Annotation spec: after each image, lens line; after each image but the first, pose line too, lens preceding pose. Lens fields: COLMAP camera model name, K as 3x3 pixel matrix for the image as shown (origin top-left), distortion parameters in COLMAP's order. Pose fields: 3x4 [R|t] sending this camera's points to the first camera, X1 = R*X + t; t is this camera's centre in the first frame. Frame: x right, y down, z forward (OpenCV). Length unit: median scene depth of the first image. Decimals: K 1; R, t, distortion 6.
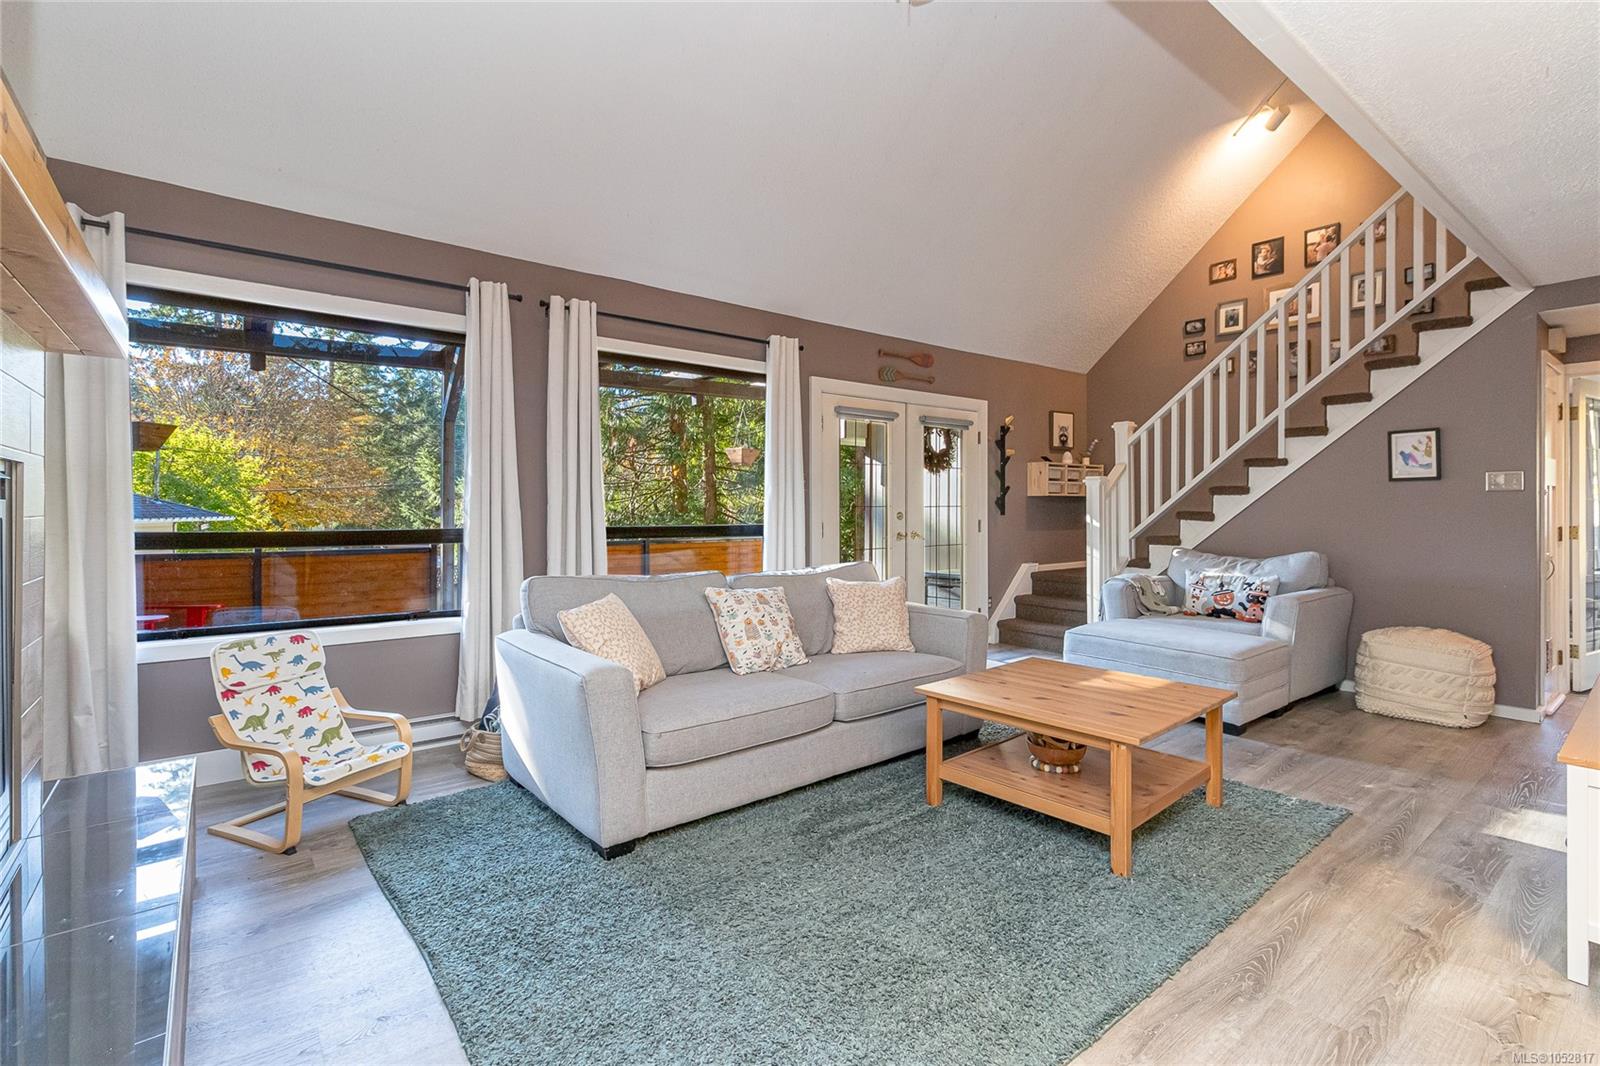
lens RADIAL K [[745.0, 0, 805.4], [0, 745.0, 502.2], [0, 0, 1]] dist [0.000947, 0.000535]
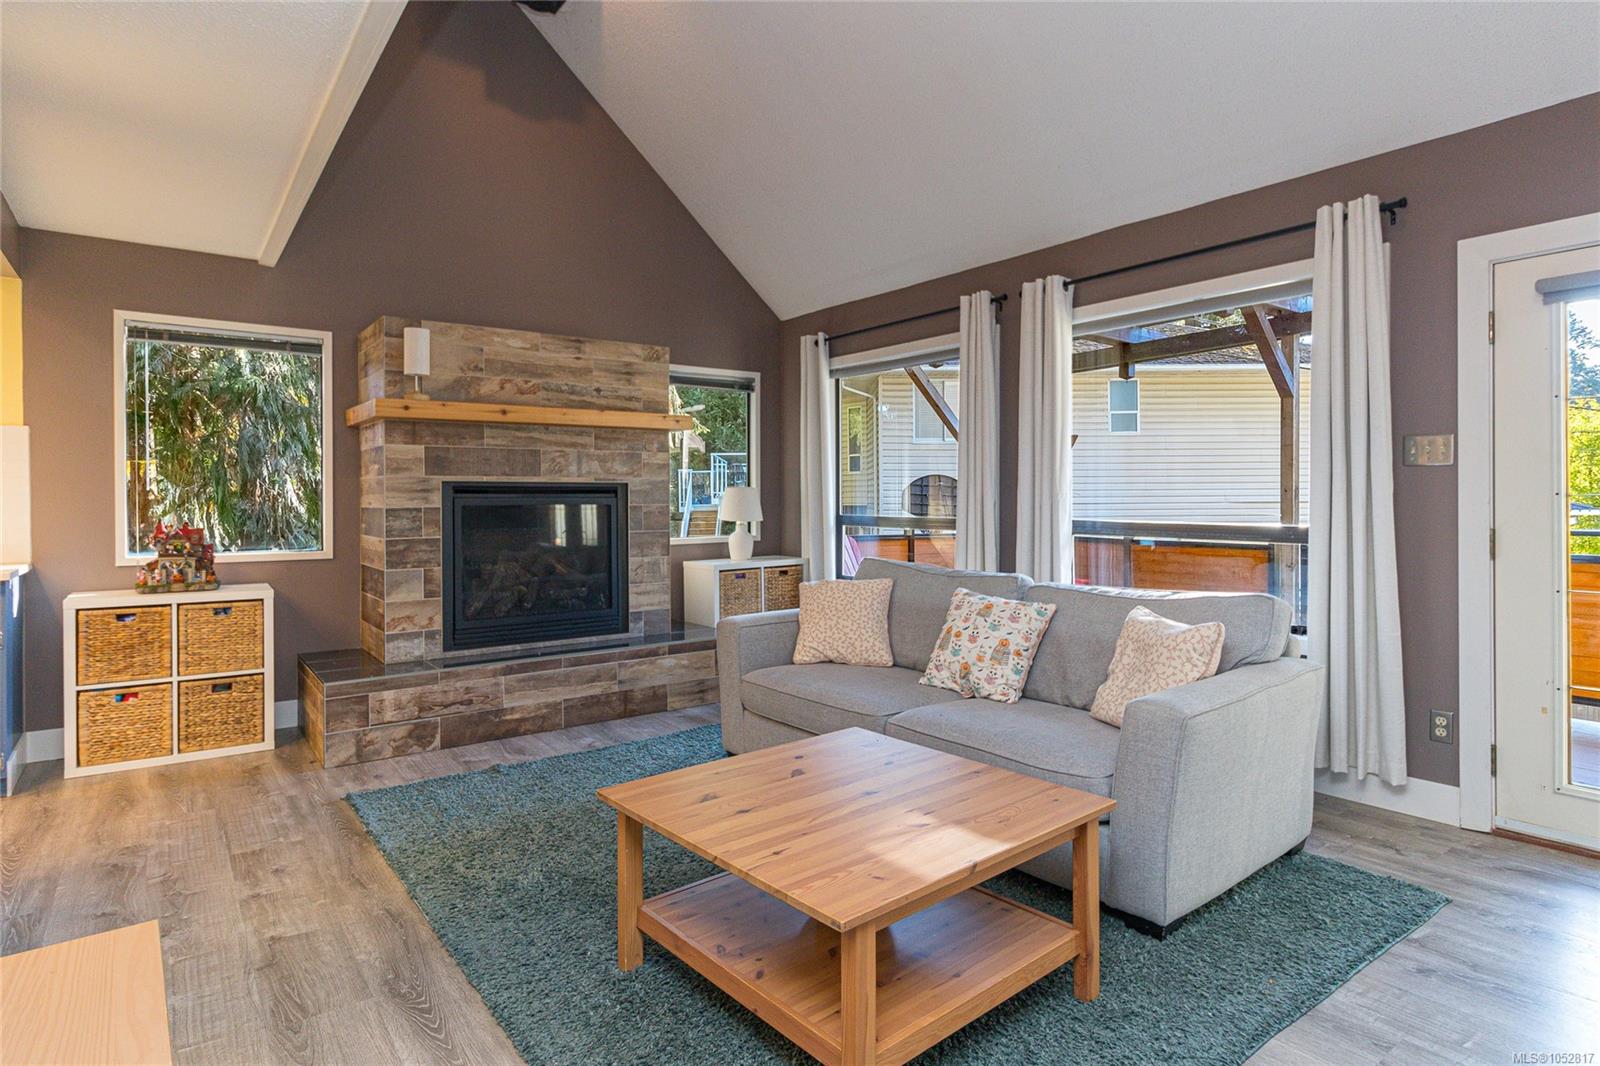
lens RADIAL K [[864.9, 0, 803.6], [0, 864.9, 503.9], [0, 0, 1]] dist [0.001641, 0.001046]
pose [[-0.026282, 0.002042, -0.999652, 0.614444], [0.010497, 0.999943, 0.001766, 0.005814], [0.999599, -0.010446, -0.026302, 0.559894]]
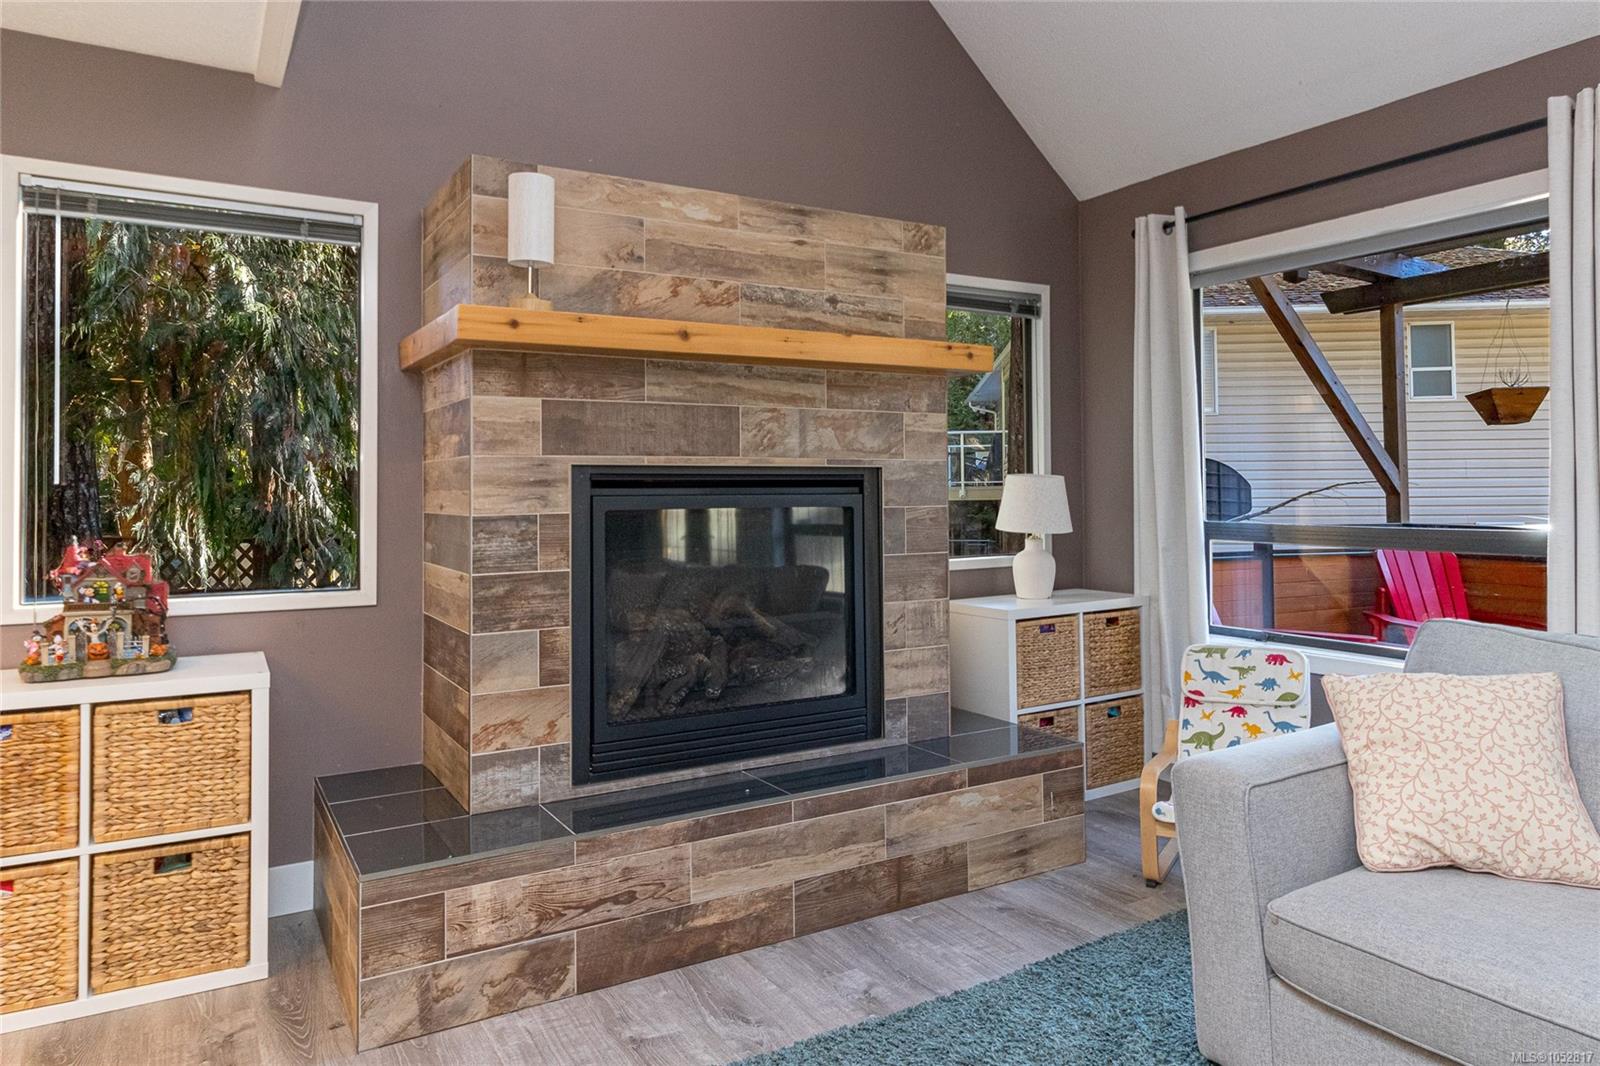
lens RADIAL K [[1024.7, 0, 799.6], [0, 1024.7, 469.2], [0, 0, 1]] dist [0.003506, -0.002760]
pose [[-0.127677, -0.024963, -0.991502, 0.294974], [0.013807, 0.999542, -0.026944, -0.000439], [0.991720, -0.017130, -0.127274, 0.370994]]
